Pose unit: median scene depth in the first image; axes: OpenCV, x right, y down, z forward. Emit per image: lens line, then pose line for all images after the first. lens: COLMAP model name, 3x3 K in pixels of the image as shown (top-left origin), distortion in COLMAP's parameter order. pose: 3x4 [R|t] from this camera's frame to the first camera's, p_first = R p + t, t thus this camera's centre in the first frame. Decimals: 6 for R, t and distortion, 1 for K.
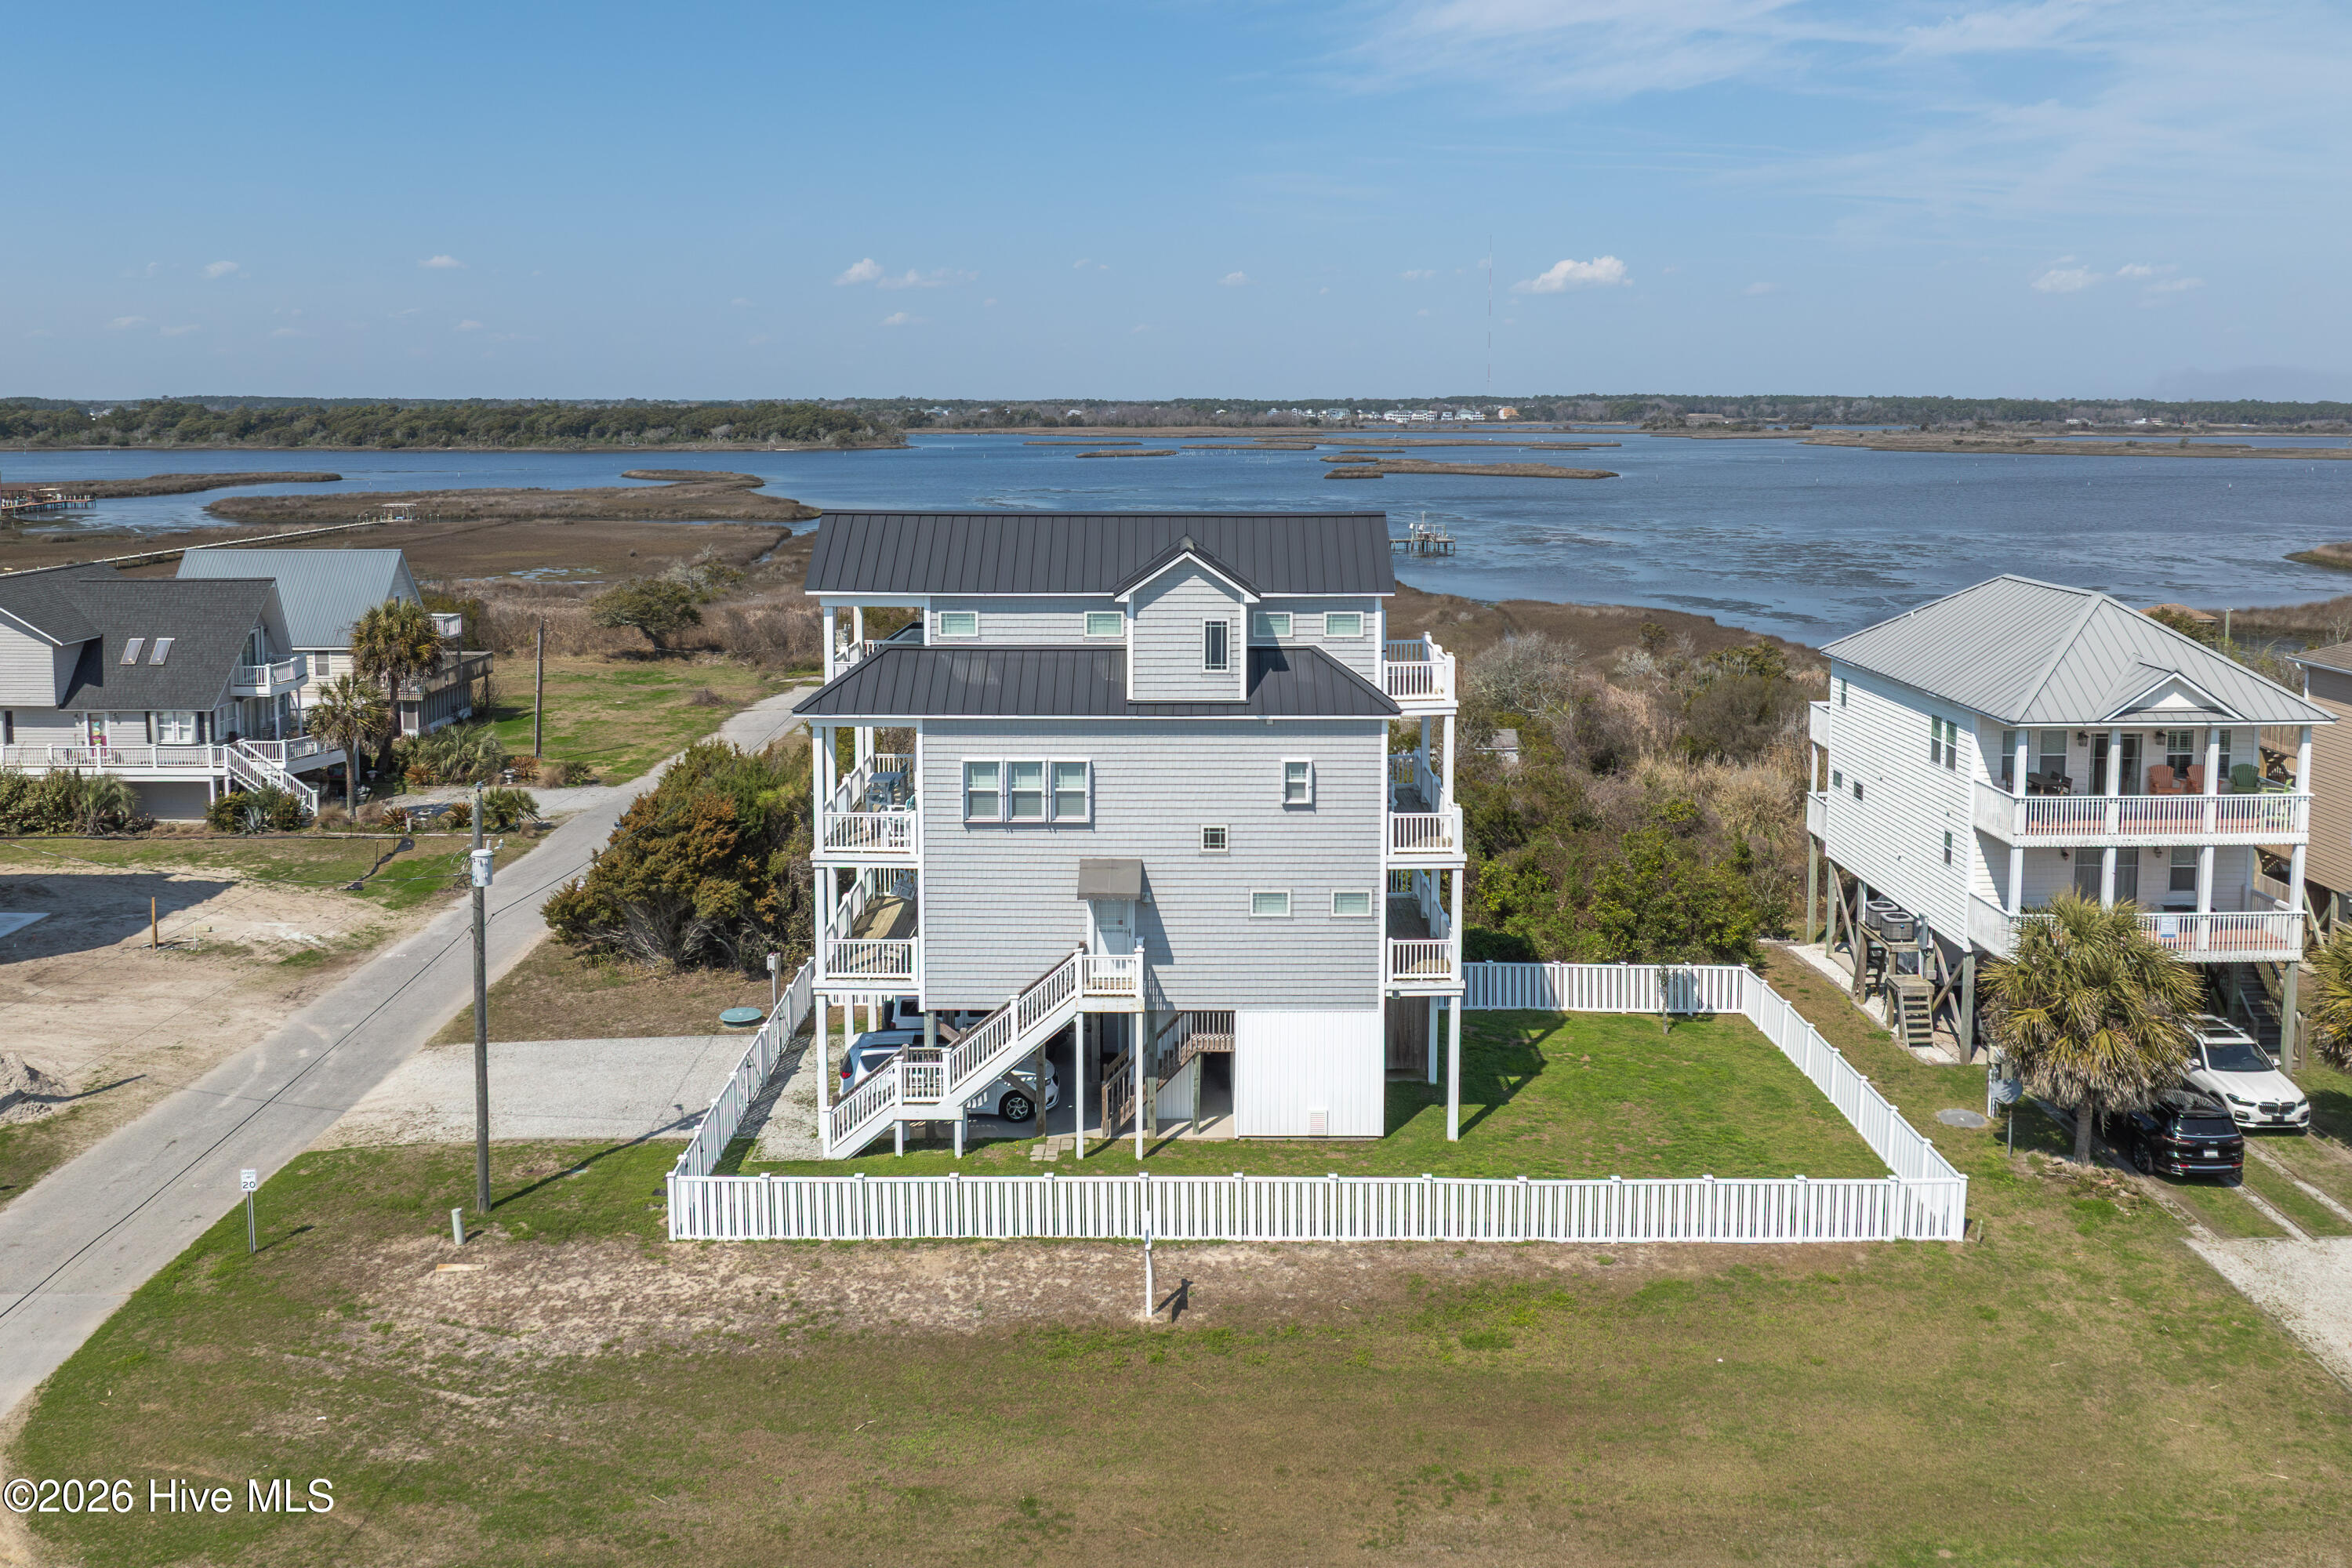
lens RADIAL K [[1904.3, 0, 1273.9], [0, 1904.3, 778.8], [0, 0, 1]] dist [-0.050317, -0.000327]
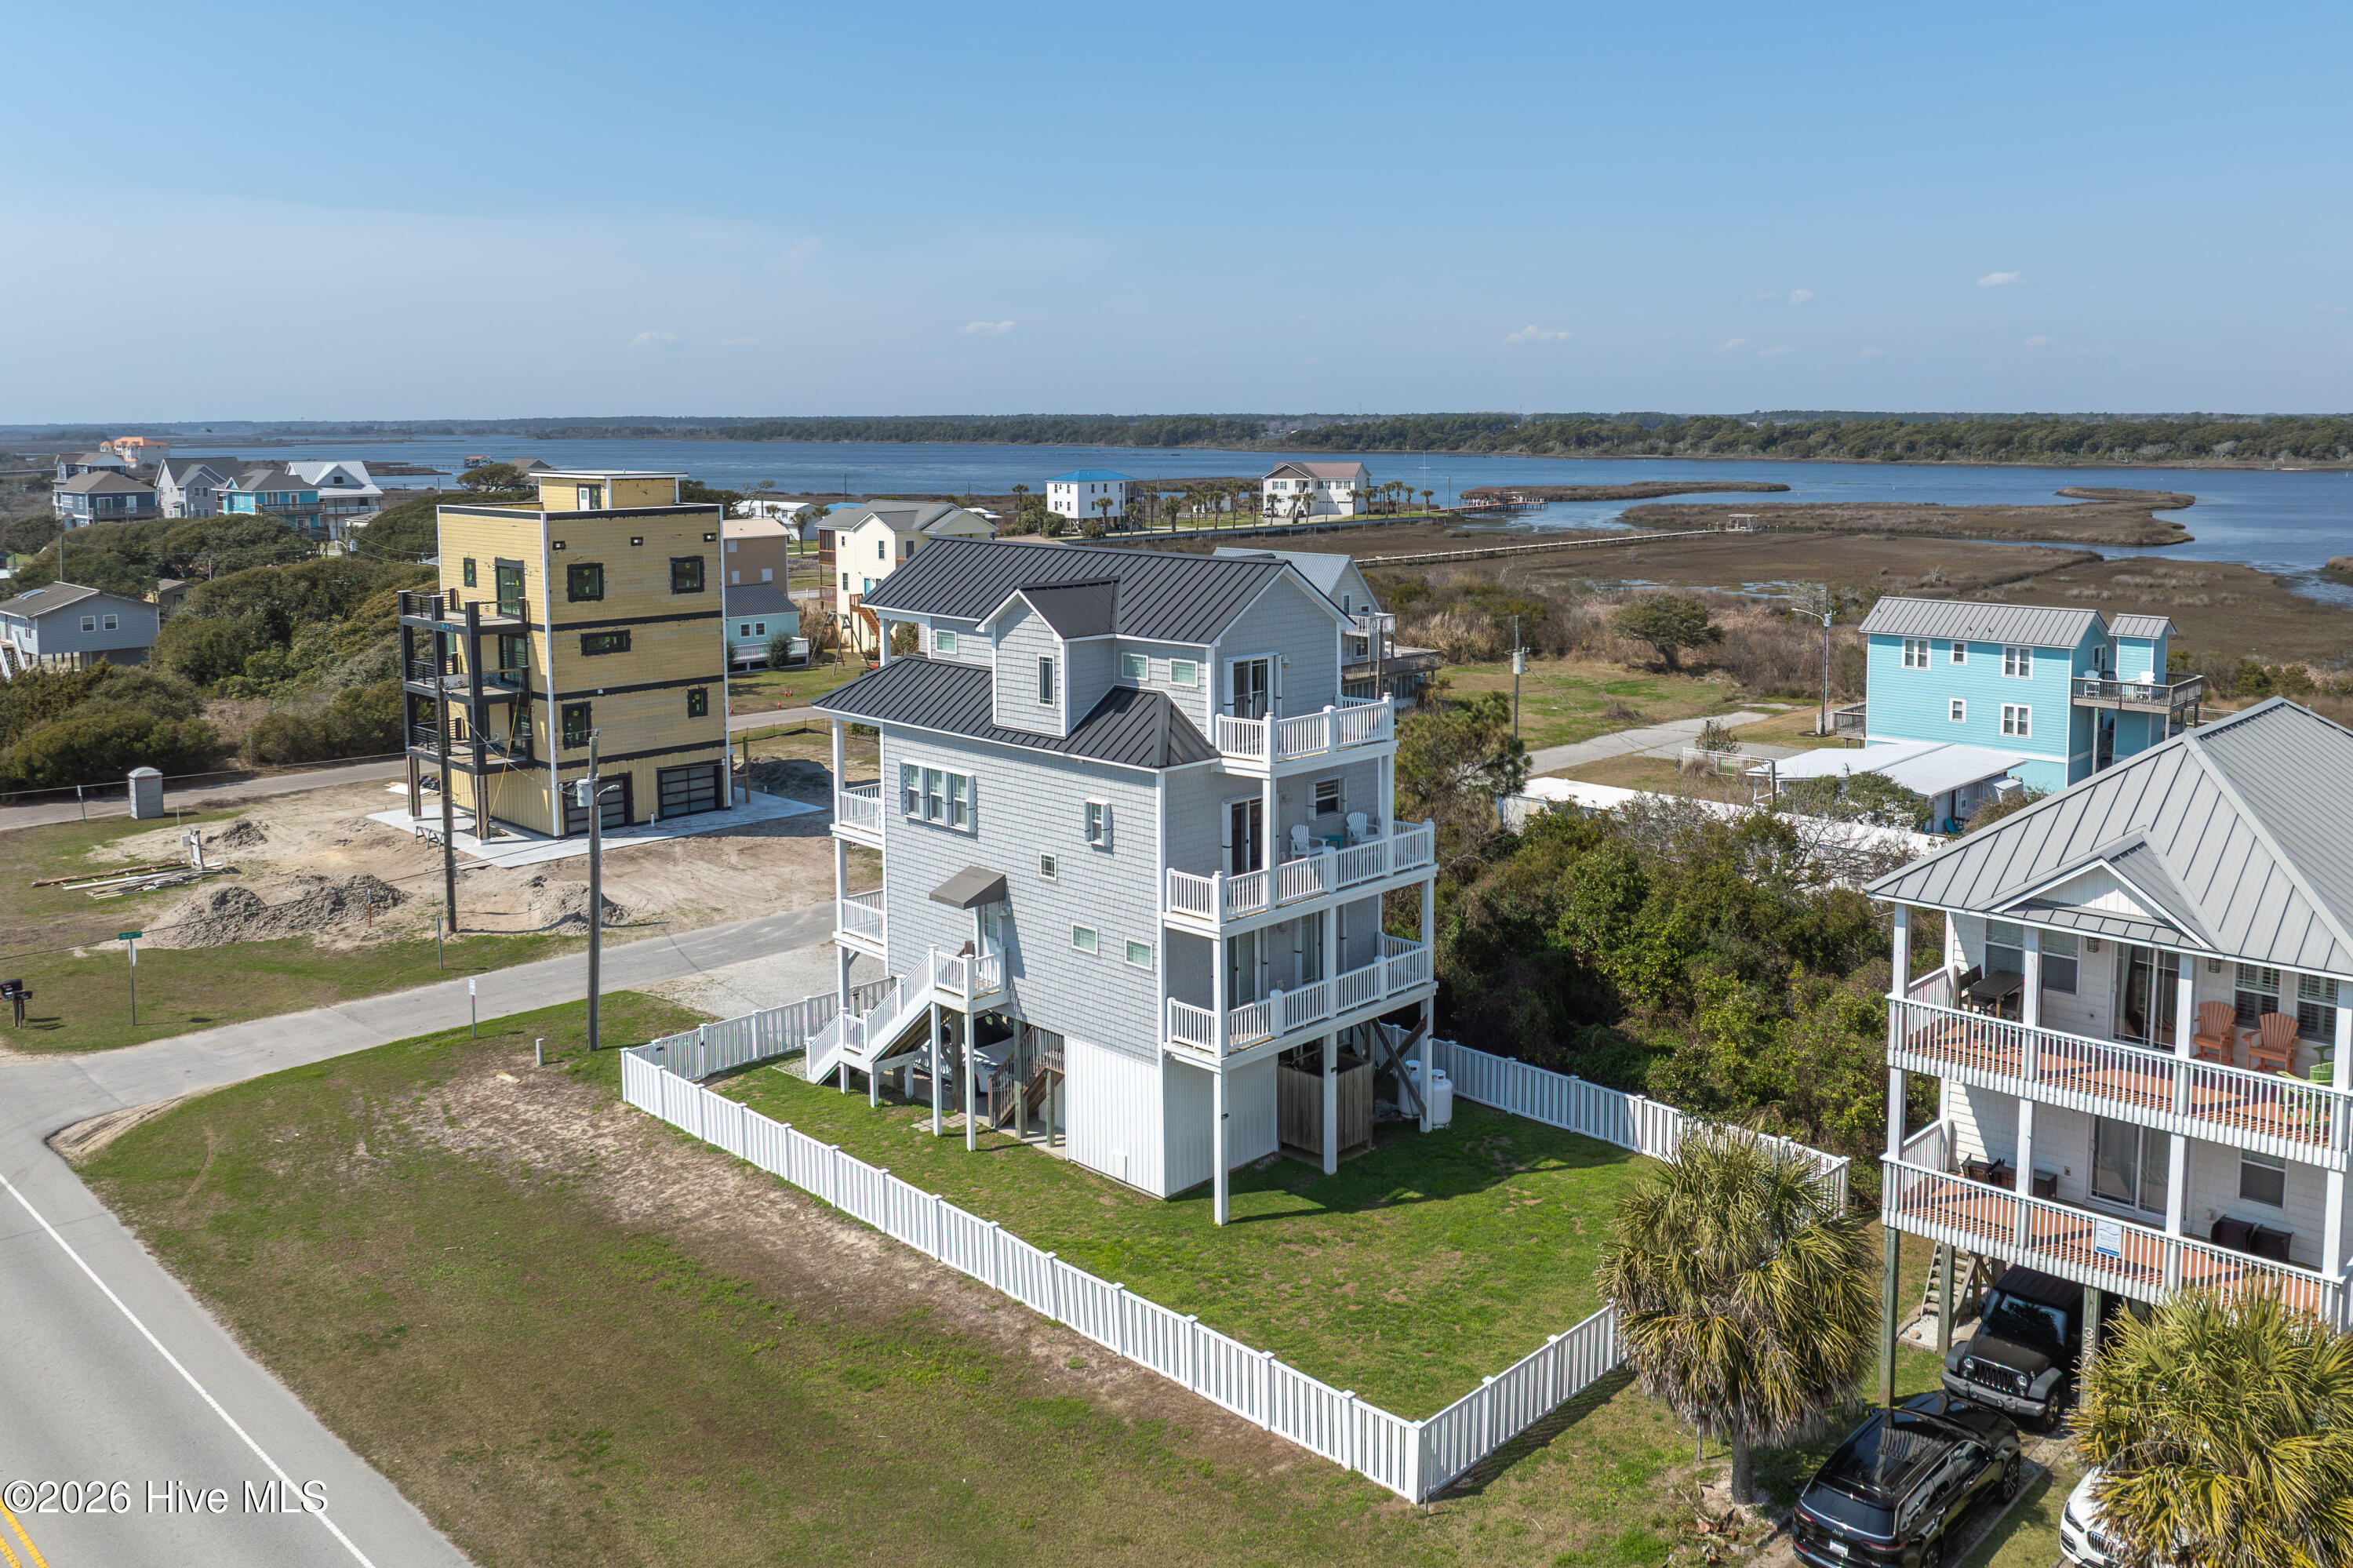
lens RADIAL K [[1905.2, 0, 1274.4], [0, 1905.2, 778.8], [0, 0, 1]] dist [-0.050317, -0.000327]
pose [[0.710692, 0.128589, -0.691651, 0.775268], [-0.131027, 0.990145, 0.049449, -0.084075], [0.691194, 0.055482, 0.720537, 0.337035]]
